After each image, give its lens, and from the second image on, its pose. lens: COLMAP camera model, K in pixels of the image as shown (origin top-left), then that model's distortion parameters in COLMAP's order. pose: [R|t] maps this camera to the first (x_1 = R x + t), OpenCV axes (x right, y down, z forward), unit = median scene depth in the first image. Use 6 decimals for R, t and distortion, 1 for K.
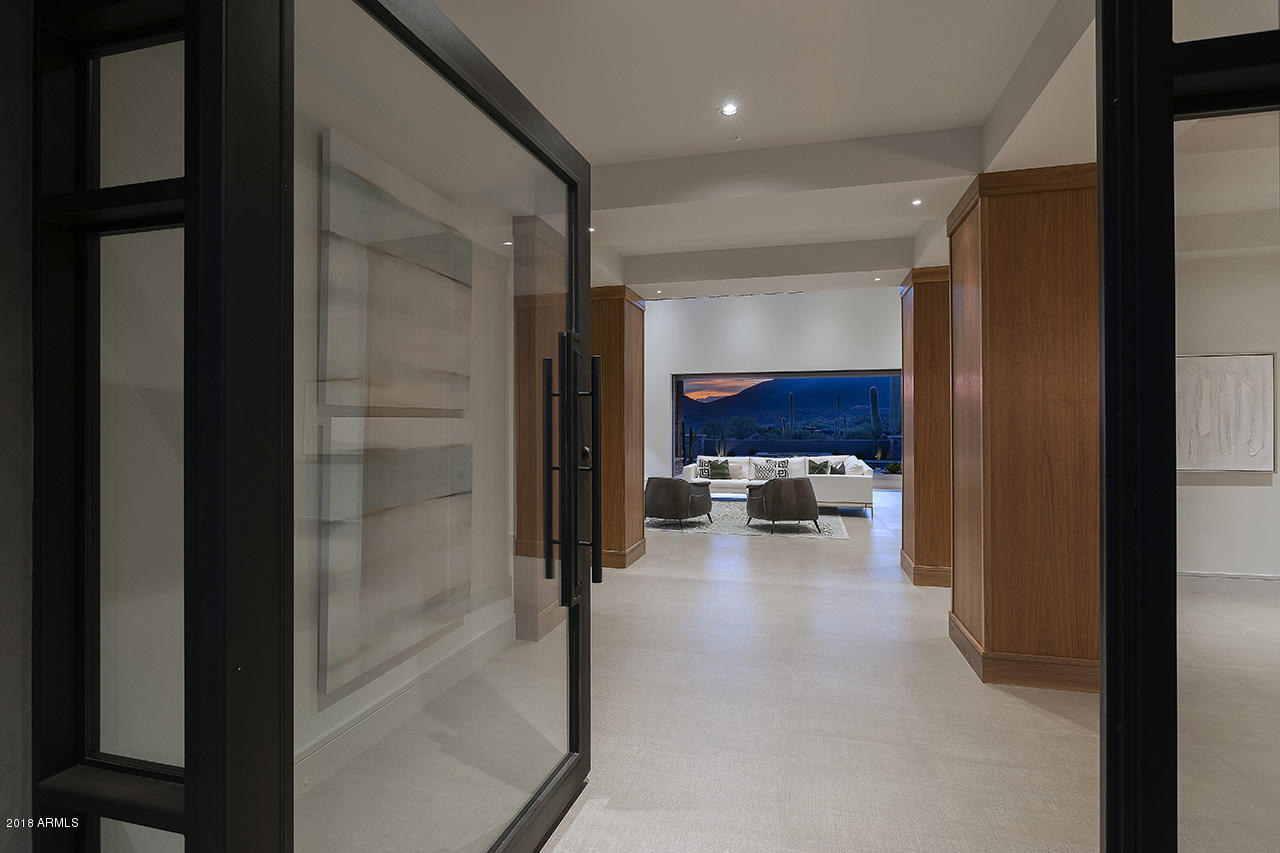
lens RADIAL K [[628.0, 0, 640.0], [0, 628.0, 426.5], [0, 0, 1]] dist [-0.020131, -0.000005]
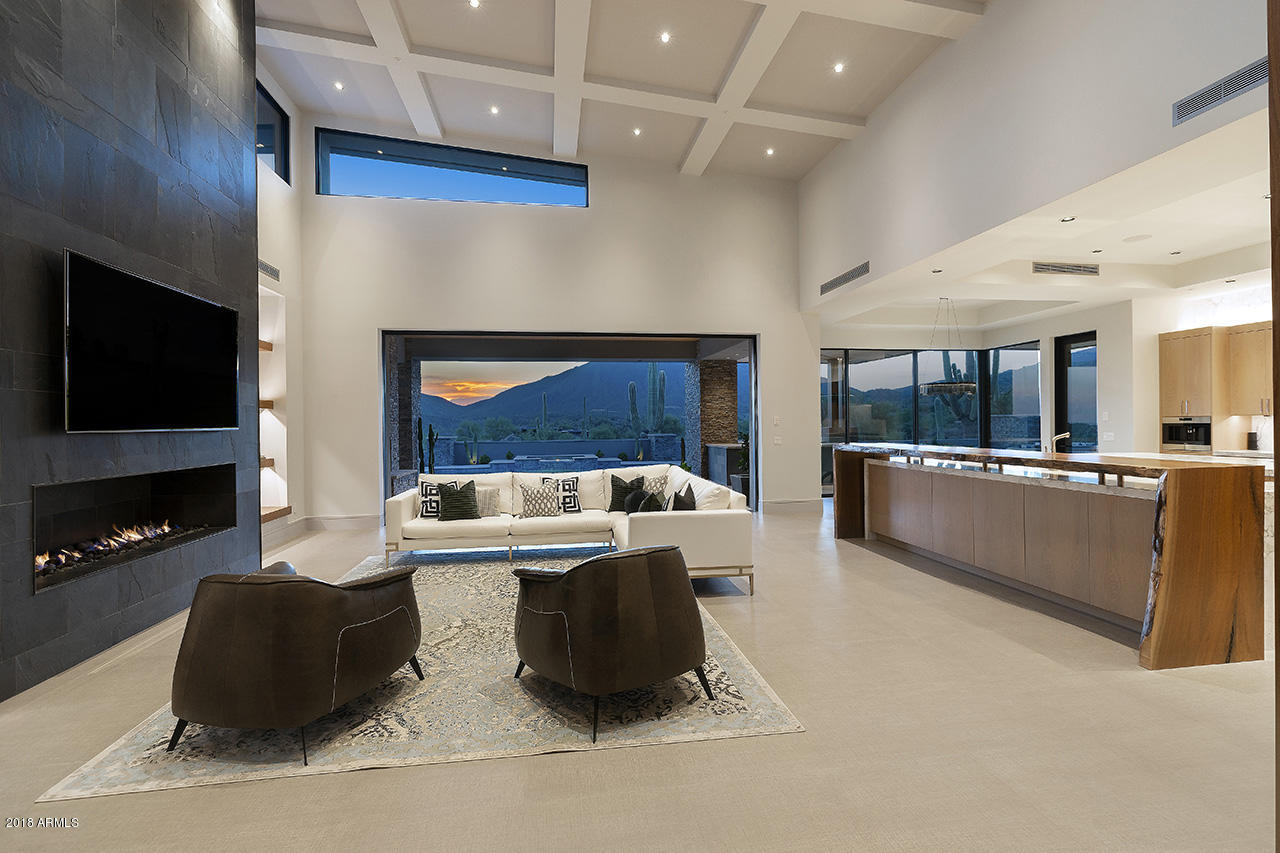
lens RADIAL K [[579.4, 0, 640.0], [0, 579.4, 426.5], [0, 0, 1]] dist [-0.000409, 0.000266]
pose [[0.920947, -0.006857, 0.389628, 0.076503], [0.007008, 0.999975, 0.001034, 0.004996], [-0.389626, 0.001778, 0.920972, 0.472814]]
